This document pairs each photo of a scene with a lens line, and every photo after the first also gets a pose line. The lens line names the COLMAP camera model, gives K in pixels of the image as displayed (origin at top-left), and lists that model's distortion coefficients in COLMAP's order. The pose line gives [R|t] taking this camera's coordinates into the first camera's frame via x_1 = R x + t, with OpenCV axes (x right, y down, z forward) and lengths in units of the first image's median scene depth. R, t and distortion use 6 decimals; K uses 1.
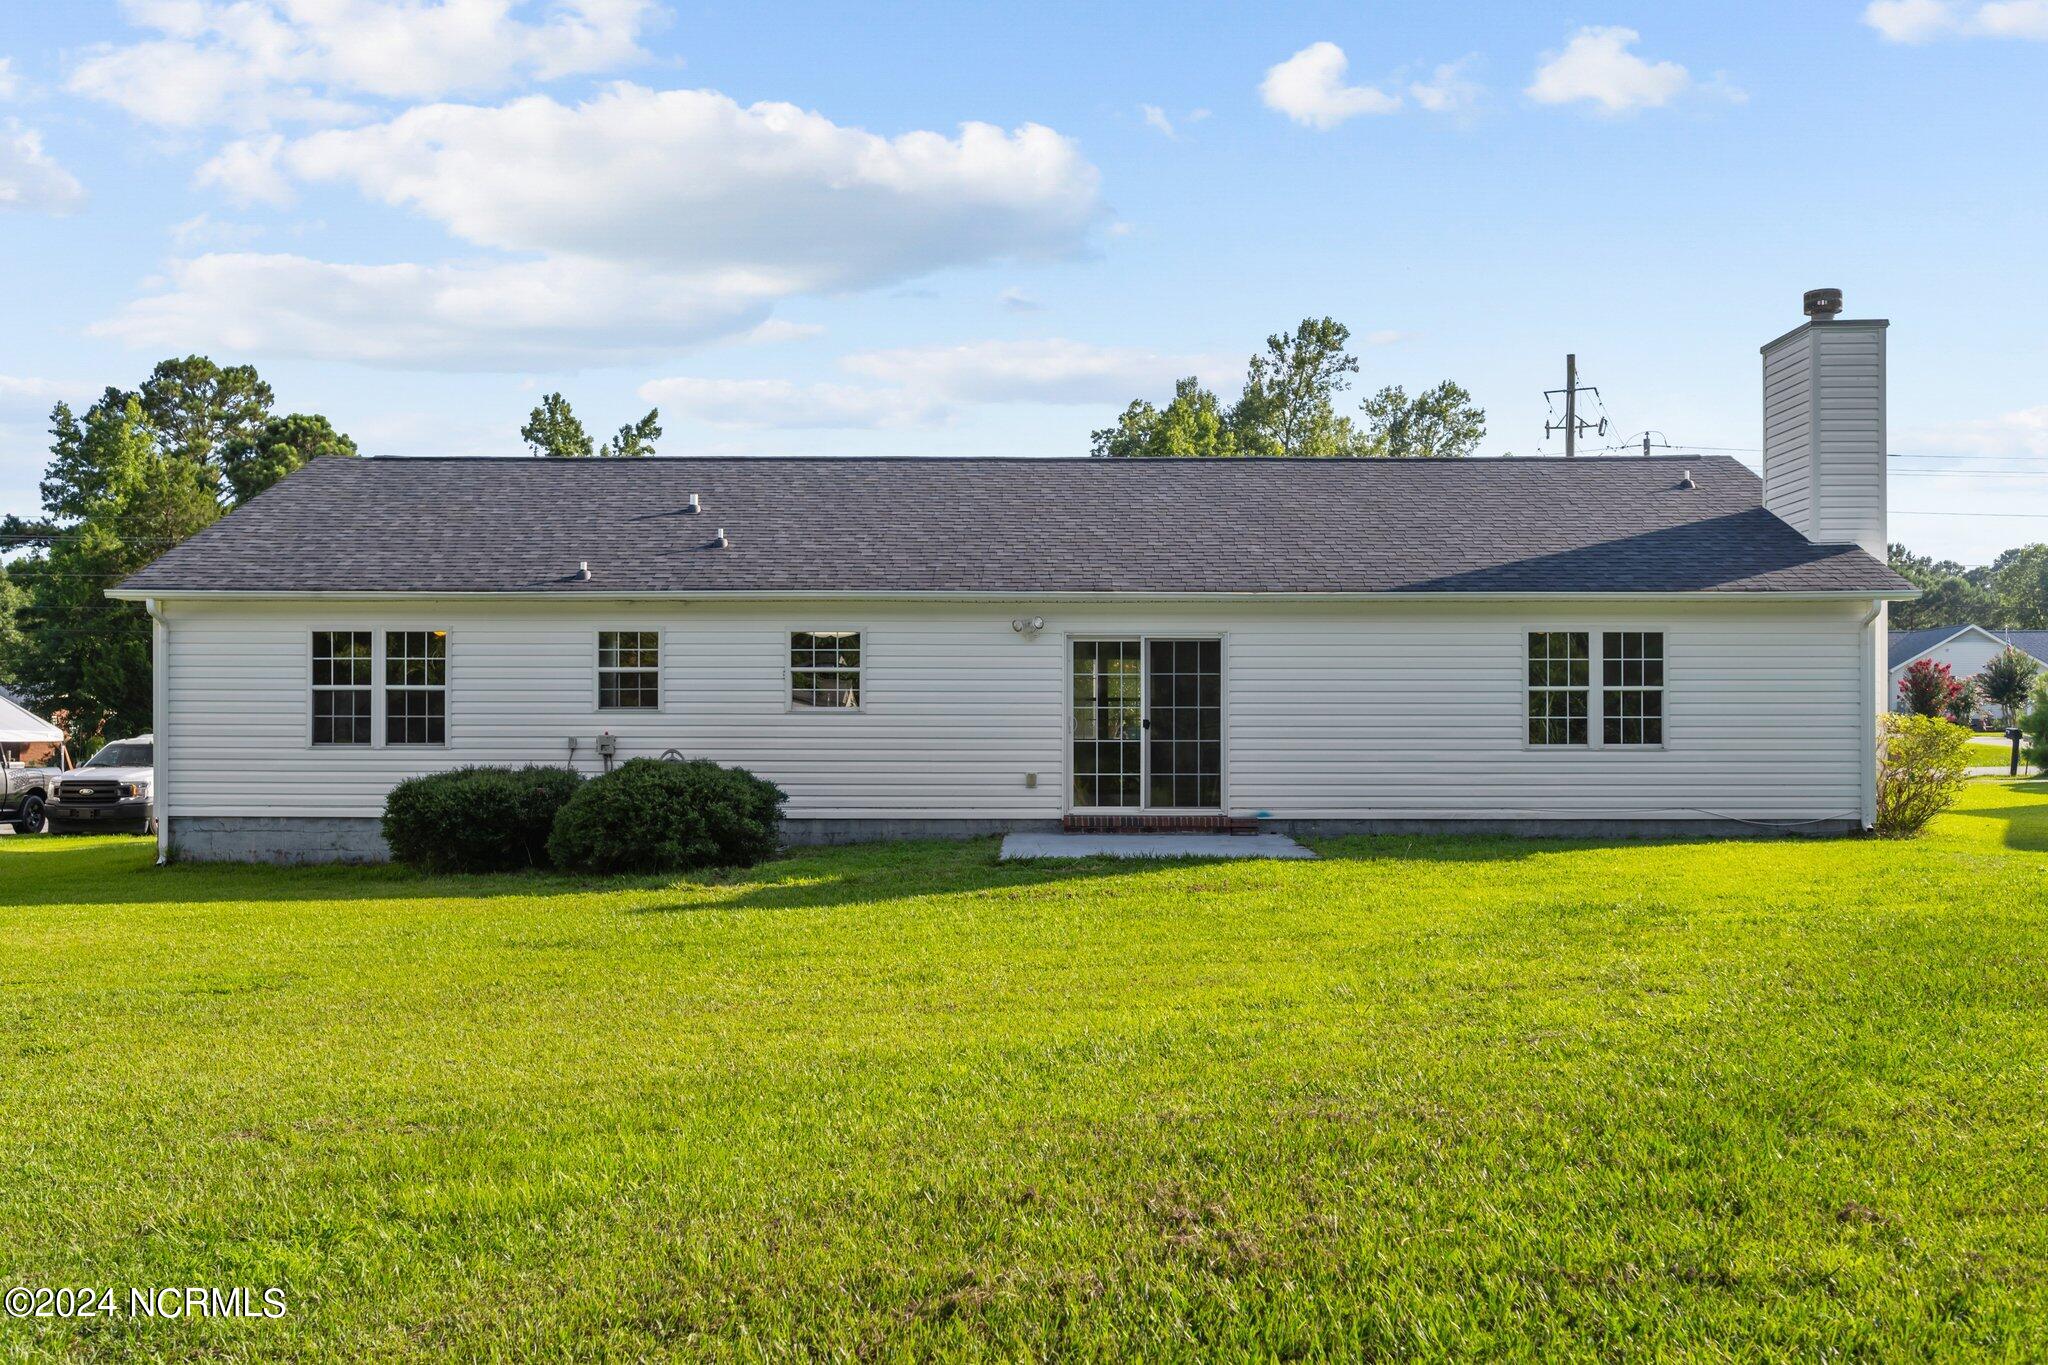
lens RADIAL K [[1807.3, 0, 1024.0], [0, 1807.3, 682.5], [0, 0, 1]] dist [0.003035, 0.002973]
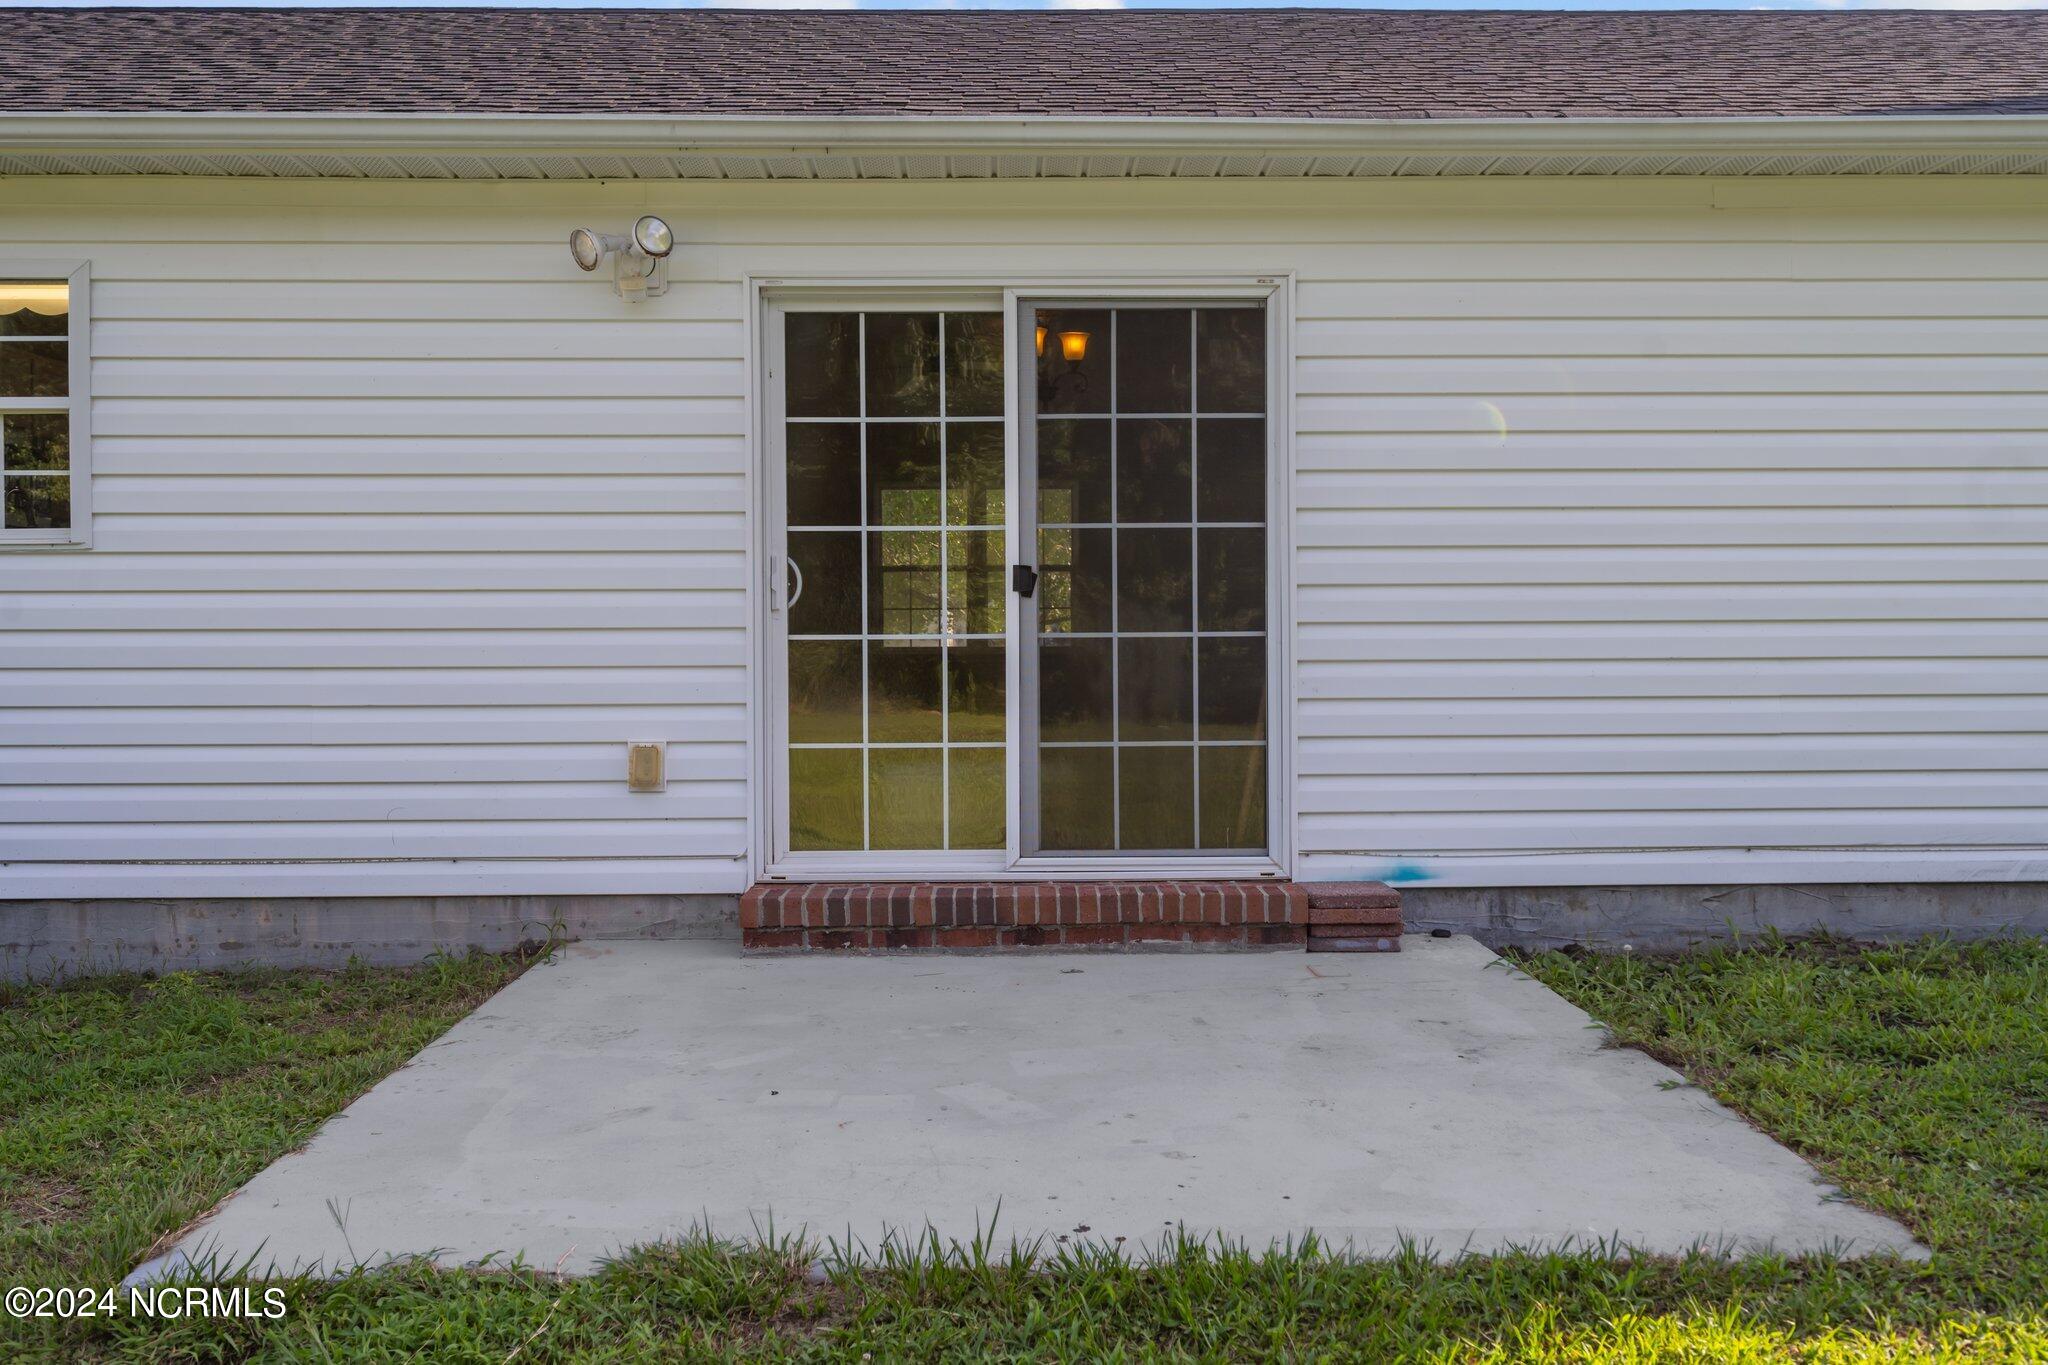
lens RADIAL K [[1807.3, 0, 1024.0], [0, 1807.3, 682.5], [0, 0, 1]] dist [0.003035, 0.002973]
pose [[0.999853, -0.007655, 0.015320, 0.062804], [0.006965, 0.998980, 0.044623, 0.026648], [-0.015646, -0.044510, 0.998886, 0.694627]]
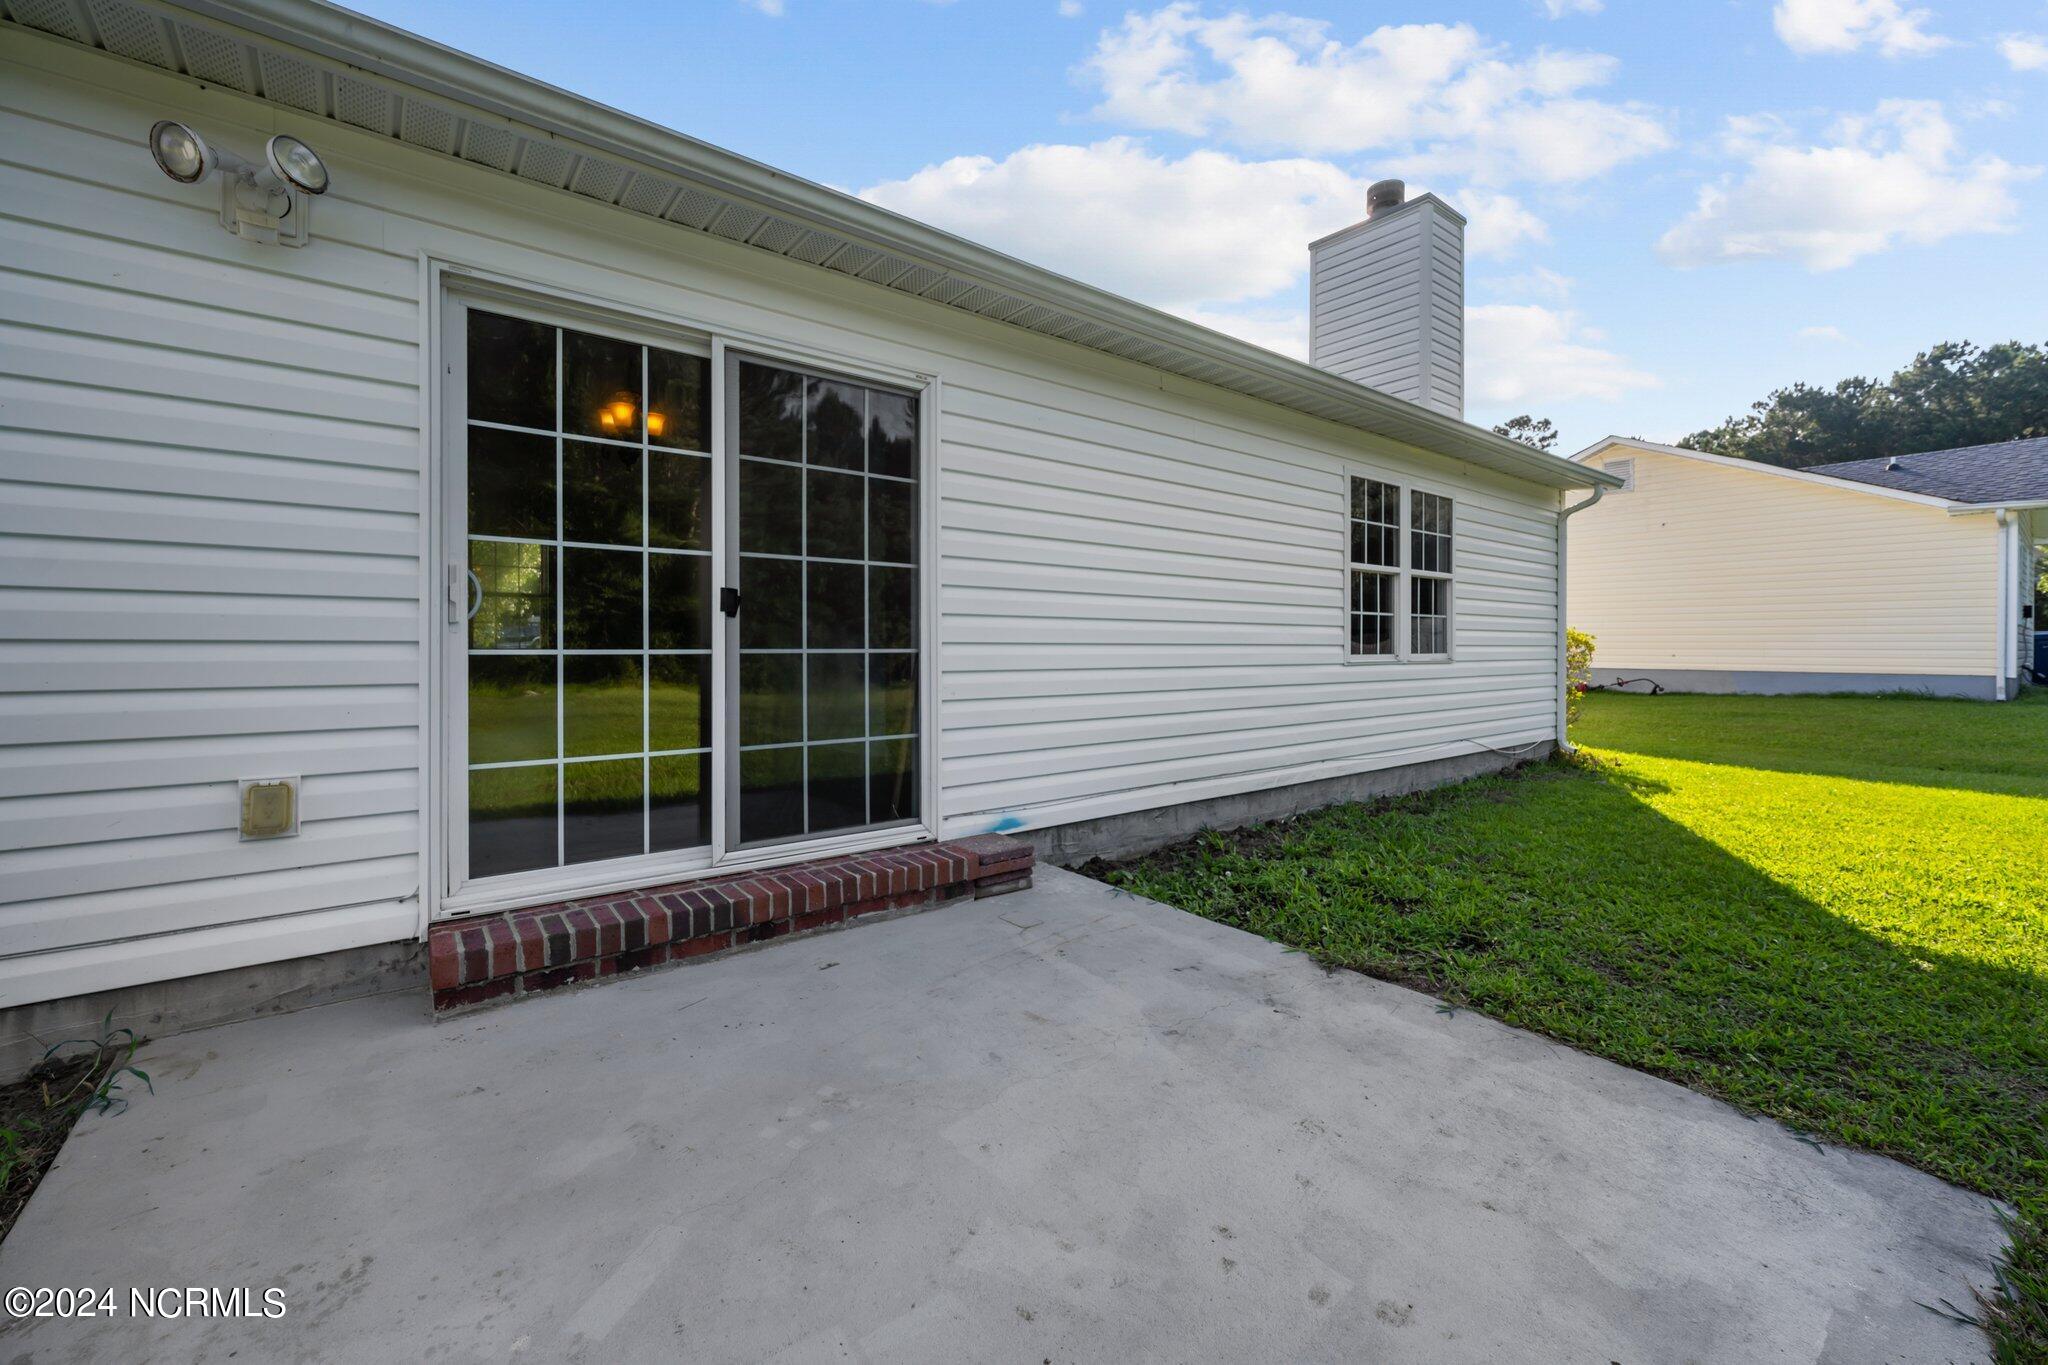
lens RADIAL K [[830.7, 0, 1032.0], [0, 830.7, 649.5], [0, 0, 1]] dist [-0.000331, -0.000249]
pose [[0.781818, -0.002013, 0.623504, 0.015090], [-0.017503, 0.999530, 0.025174, 0.027087], [-0.623261, -0.030594, 0.781415, 0.842405]]
